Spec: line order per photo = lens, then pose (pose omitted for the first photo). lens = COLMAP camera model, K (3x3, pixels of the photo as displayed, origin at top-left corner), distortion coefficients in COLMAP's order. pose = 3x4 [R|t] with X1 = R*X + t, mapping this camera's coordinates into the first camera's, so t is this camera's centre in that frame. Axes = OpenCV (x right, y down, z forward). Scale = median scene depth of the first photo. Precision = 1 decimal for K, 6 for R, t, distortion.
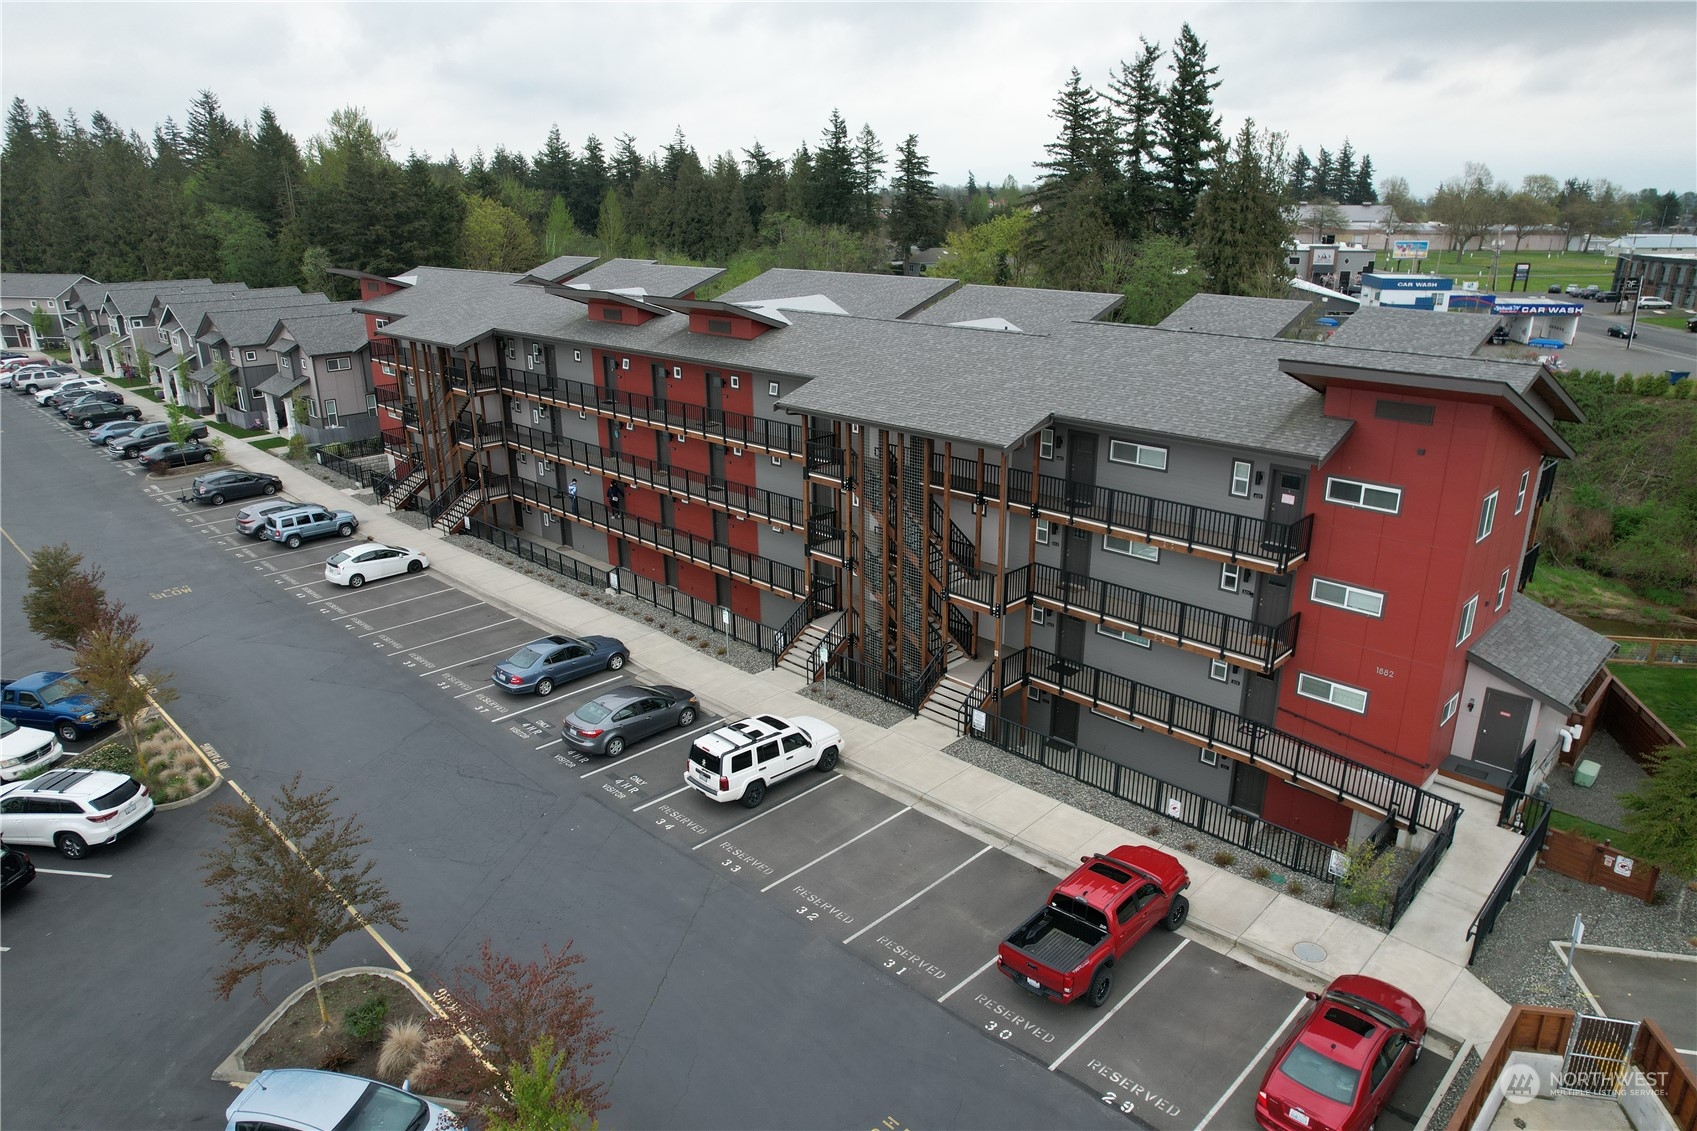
lens RADIAL K [[1068.6, 0, 857.7], [0, 1068.6, 595.8], [0, 0, 1]] dist [-0.080653, 0.066080]
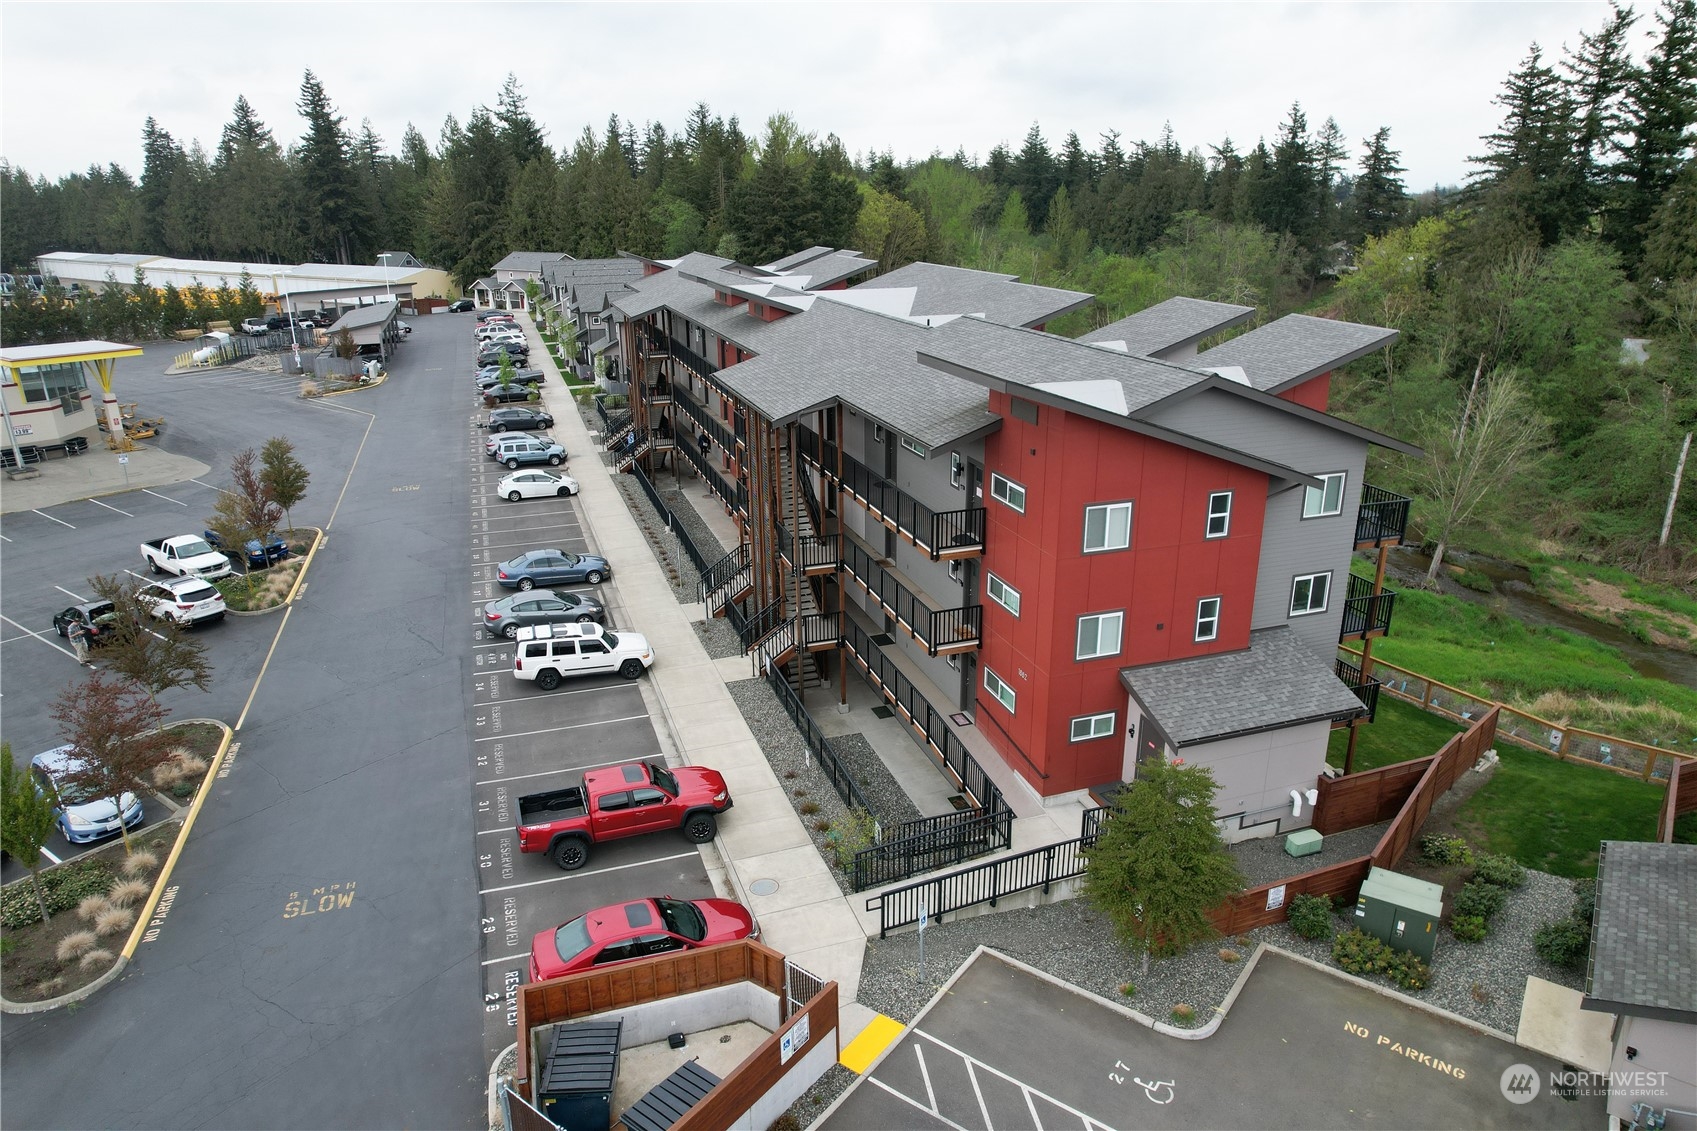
lens RADIAL K [[1068.6, 0, 857.7], [0, 1068.6, 595.8], [0, 0, 1]] dist [-0.080653, 0.066080]
pose [[0.892958, 0.156995, -0.421876, 0.156310], [-0.155325, 0.987110, 0.038574, -0.003101], [0.422494, 0.031083, 0.905833, 0.005335]]
